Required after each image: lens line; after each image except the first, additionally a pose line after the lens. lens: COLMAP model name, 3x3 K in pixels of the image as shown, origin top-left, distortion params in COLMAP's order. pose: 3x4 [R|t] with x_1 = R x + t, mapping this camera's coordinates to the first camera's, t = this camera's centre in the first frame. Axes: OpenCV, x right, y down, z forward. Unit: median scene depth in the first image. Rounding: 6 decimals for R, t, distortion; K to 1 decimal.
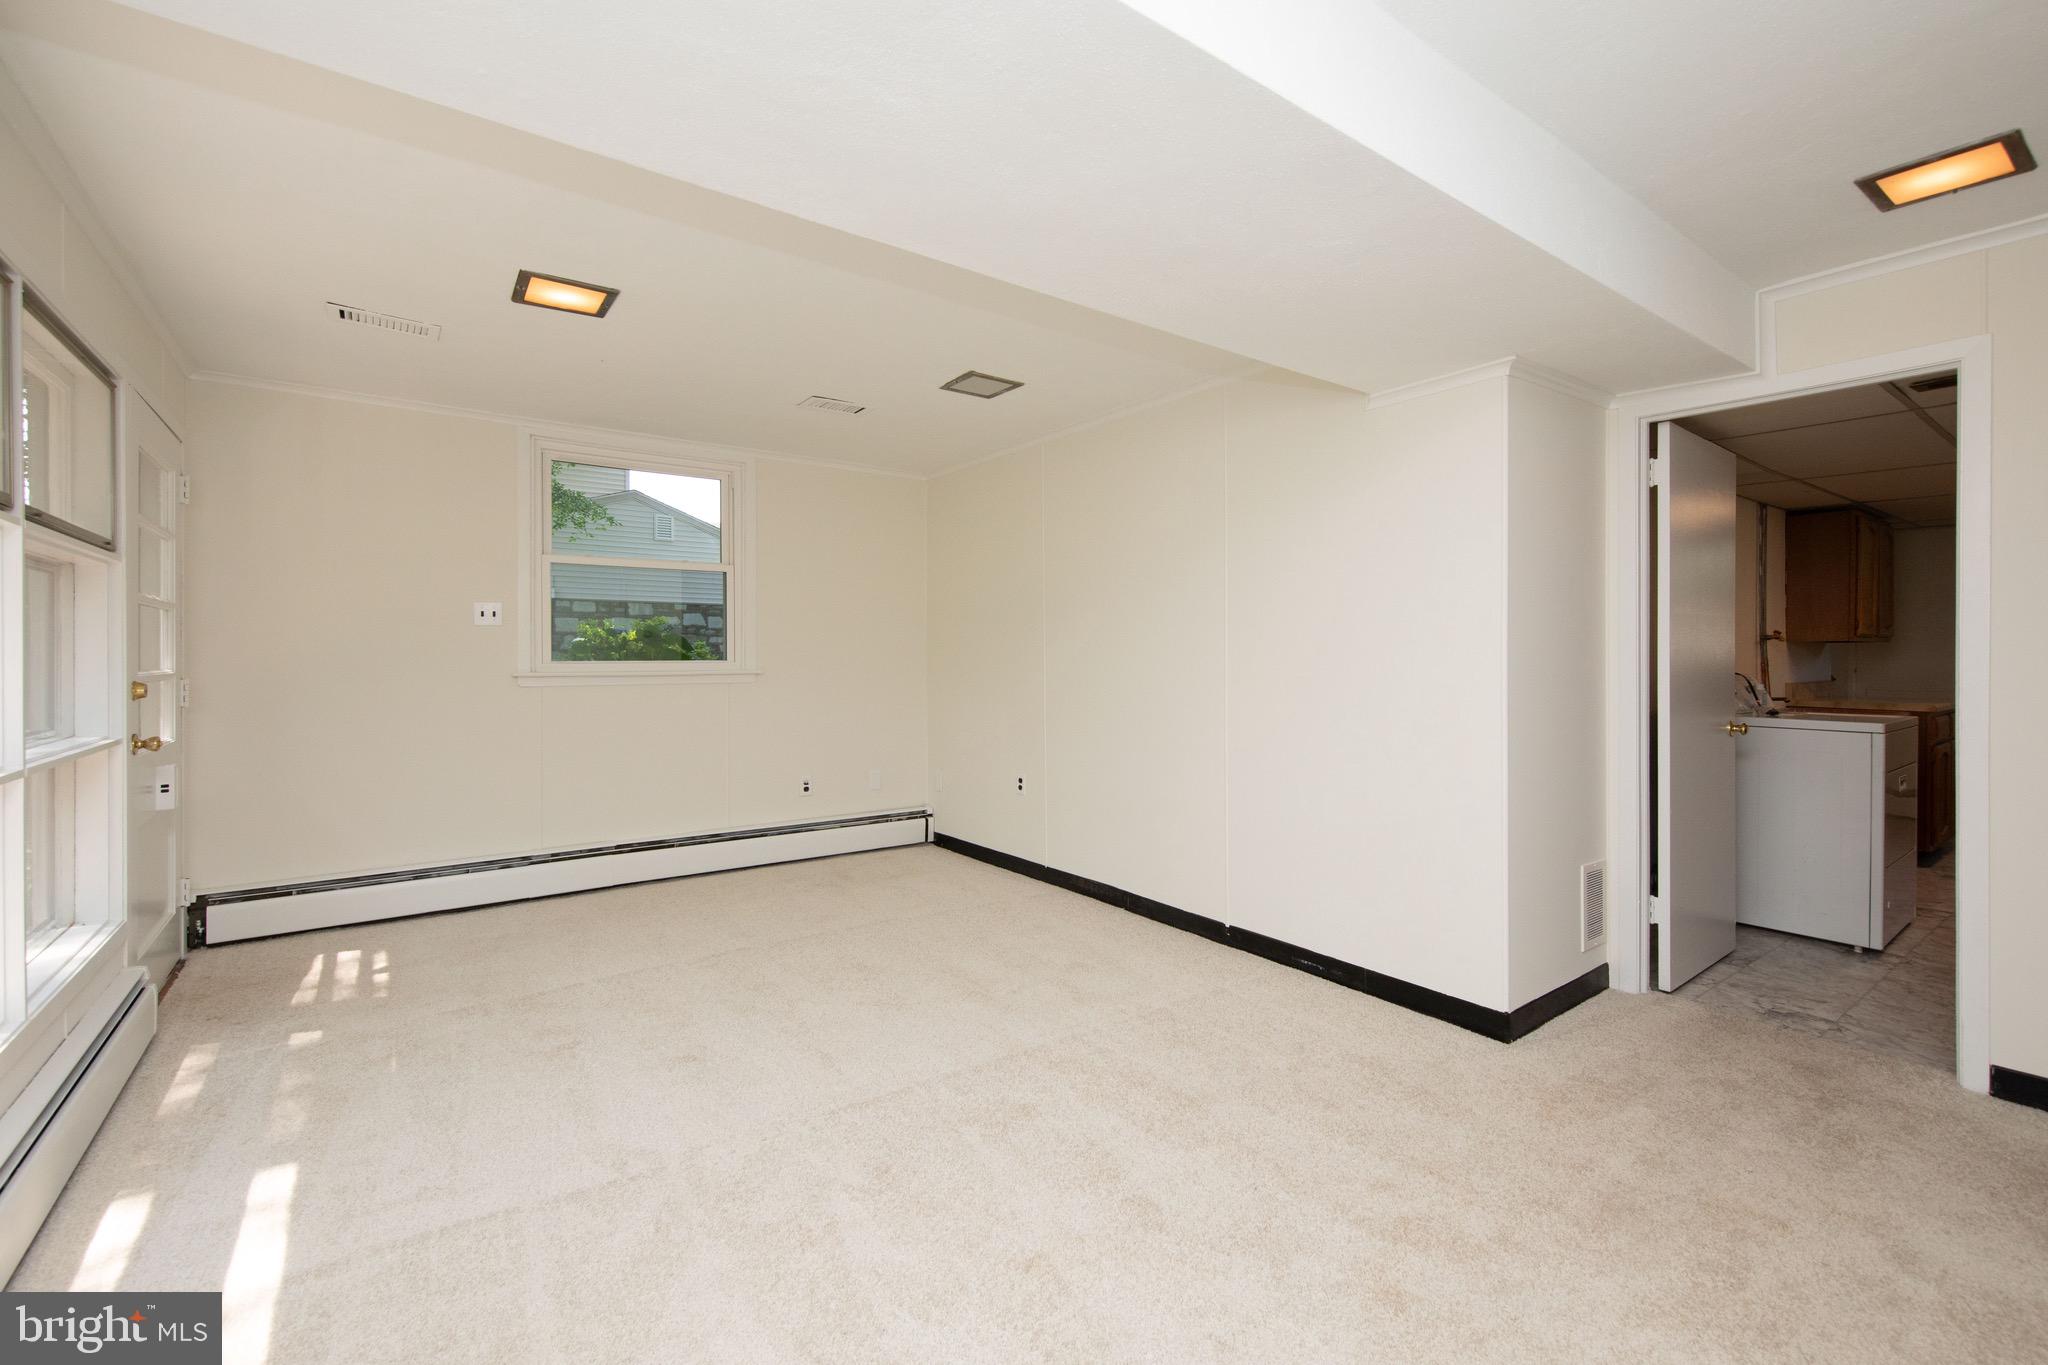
lens RADIAL K [[873.3, 0, 1035.2], [0, 873.3, 671.7], [0, 0, 1]] dist [0.007262, -0.000513]
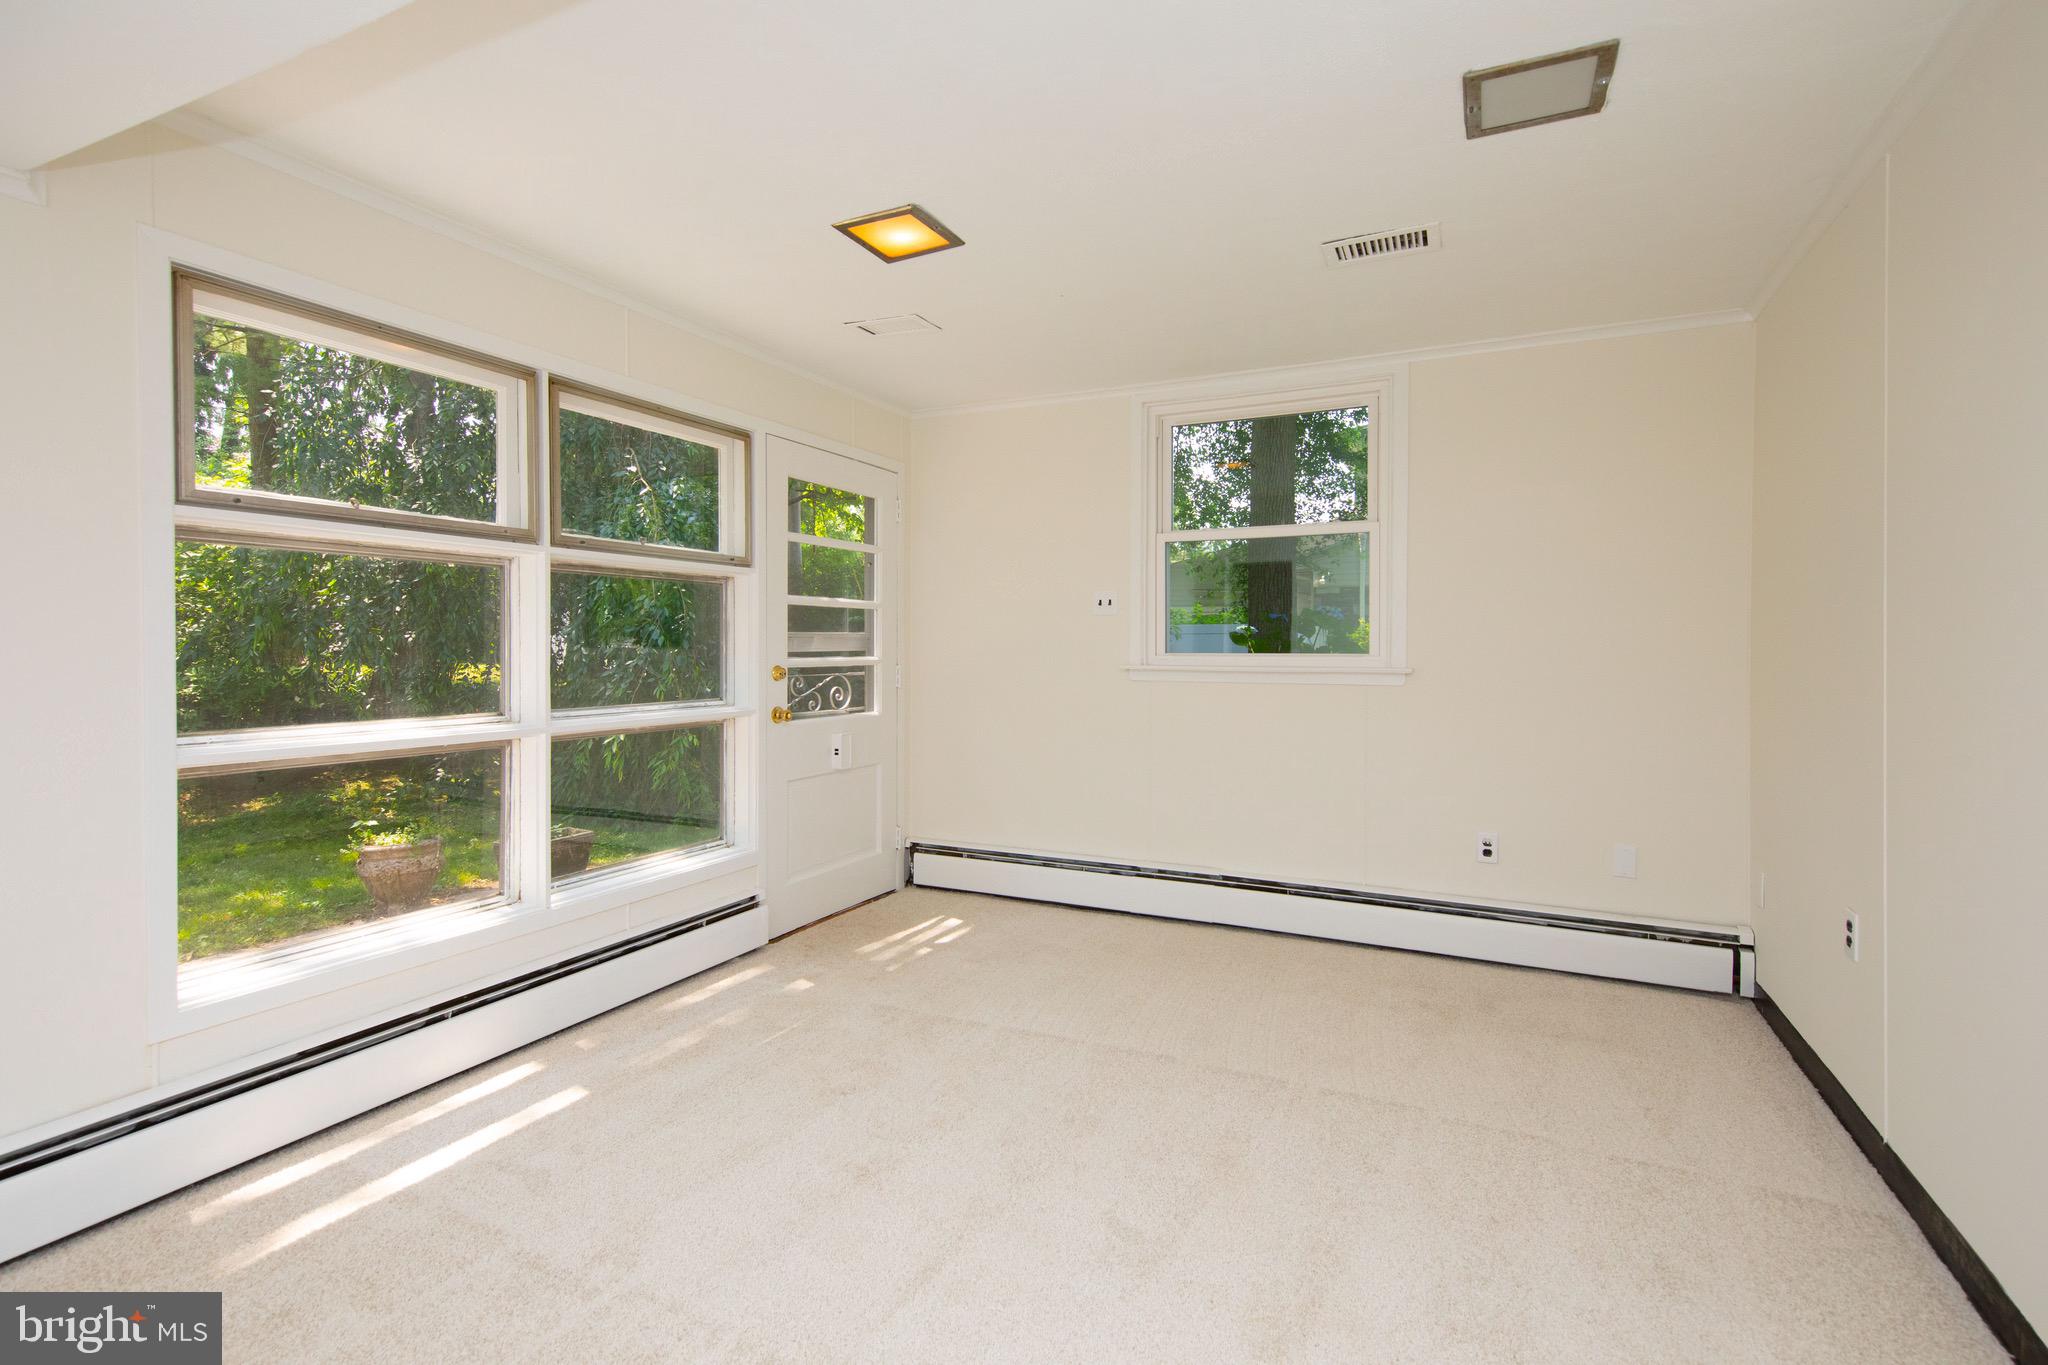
lens RADIAL K [[950.2, 0, 1029.1], [0, 950.2, 662.5], [0, 0, 1]] dist [0.020807, 0.000179]
pose [[0.471720, 0.014444, -0.881630, 0.270810], [-0.018447, 0.999809, 0.006510, -0.007094], [0.881556, 0.013193, 0.471896, 0.485840]]
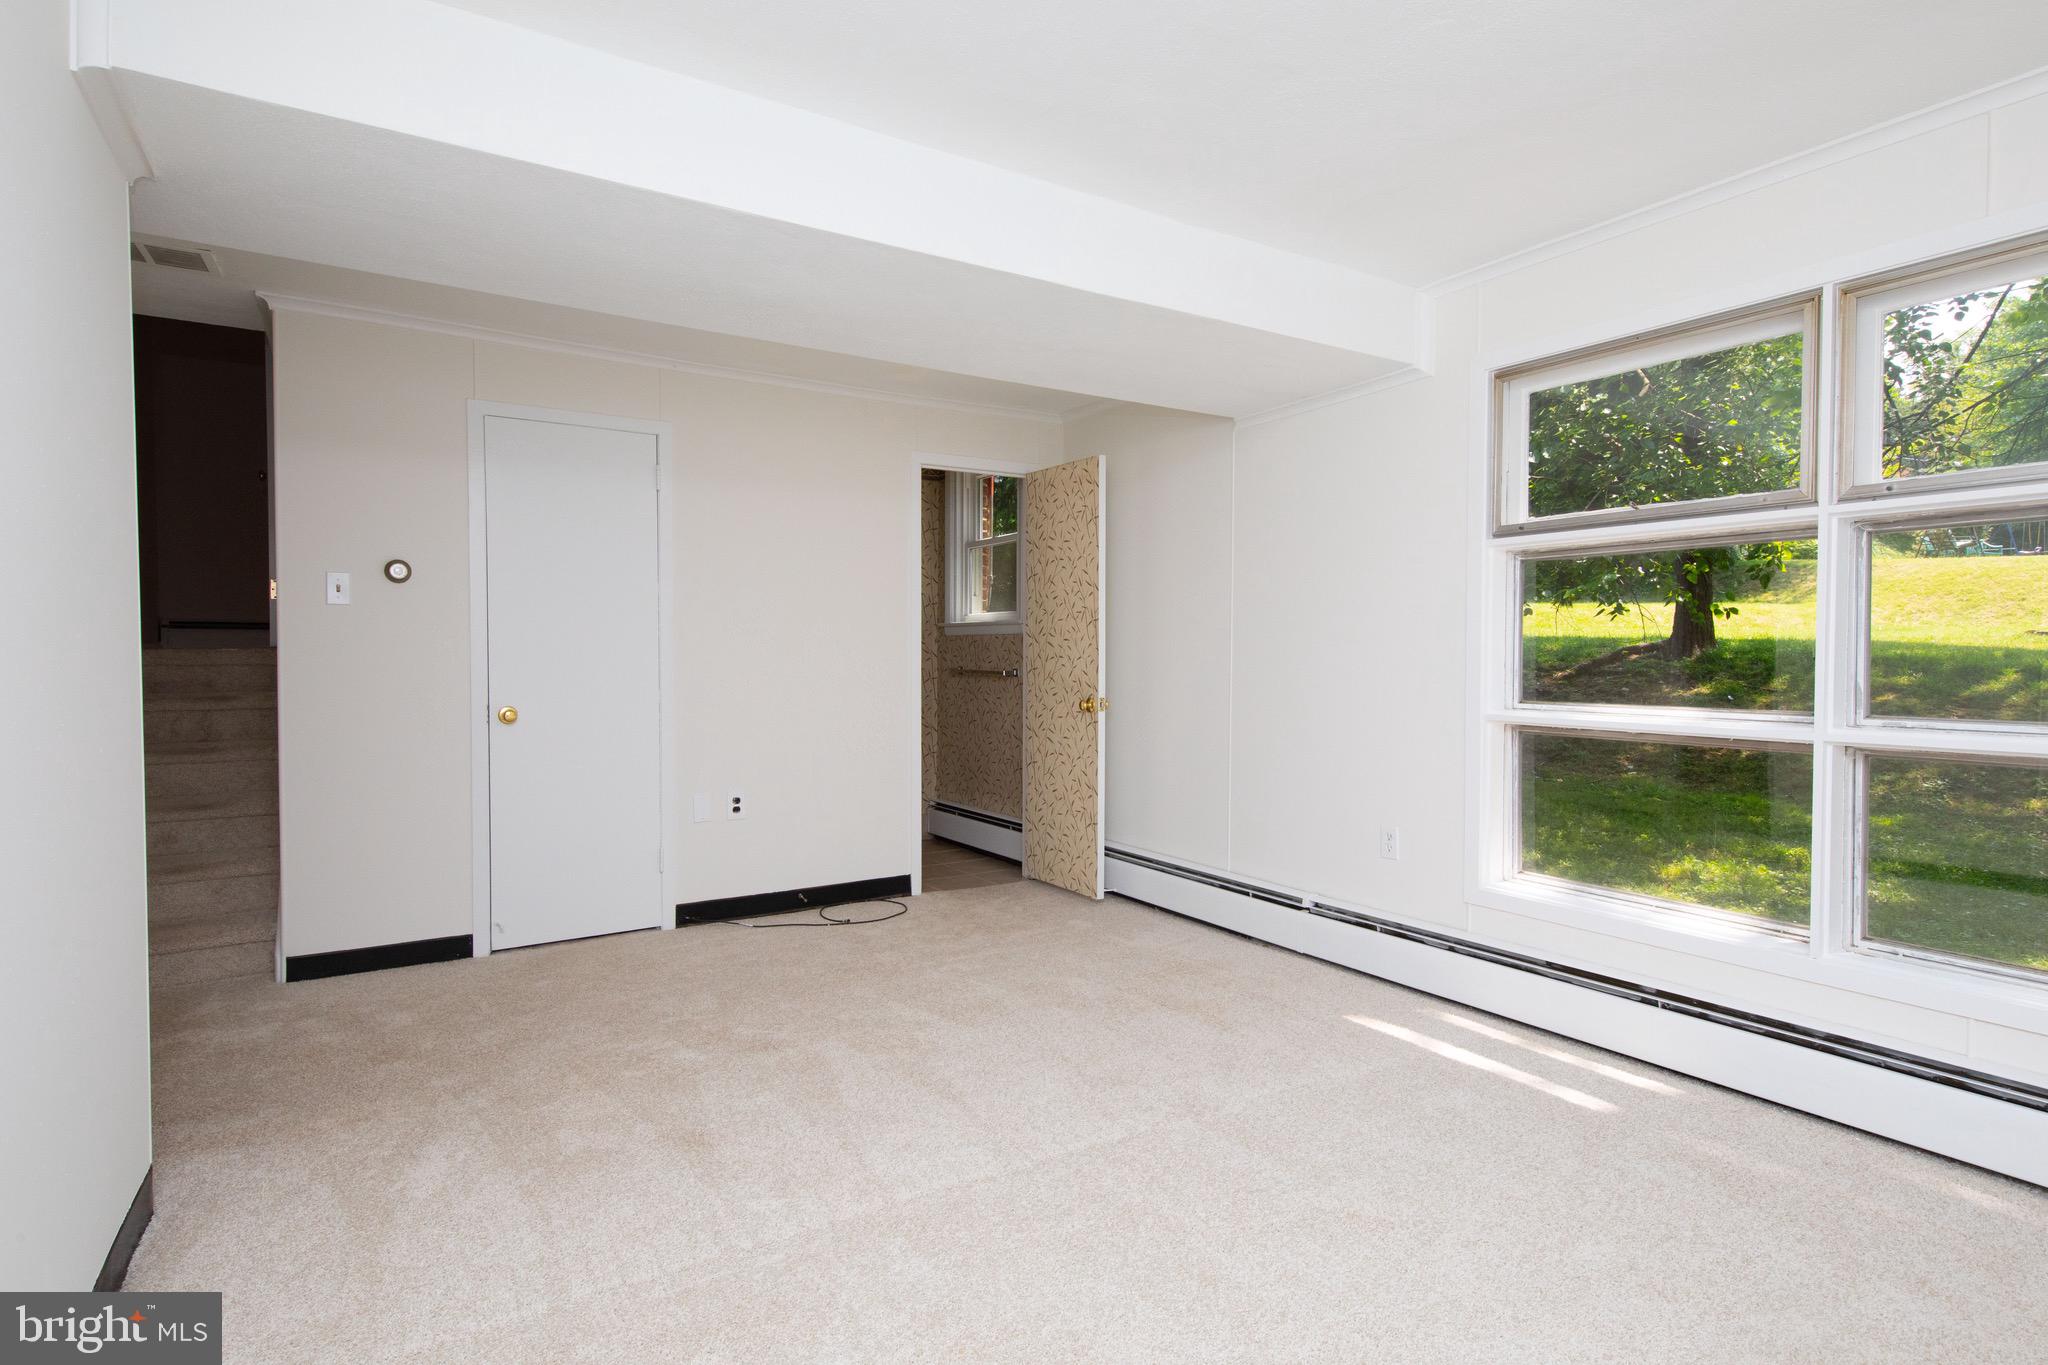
lens RADIAL K [[1048.7, 0, 1022.9], [0, 1048.7, 673.5], [0, 0, 1]] dist [0.015543, -0.001398]
pose [[-0.997485, -0.004009, 0.070764, -0.129579], [-0.001883, 0.999546, 0.030082, 0.000948], [-0.070853, 0.029873, -0.997039, 1.222158]]
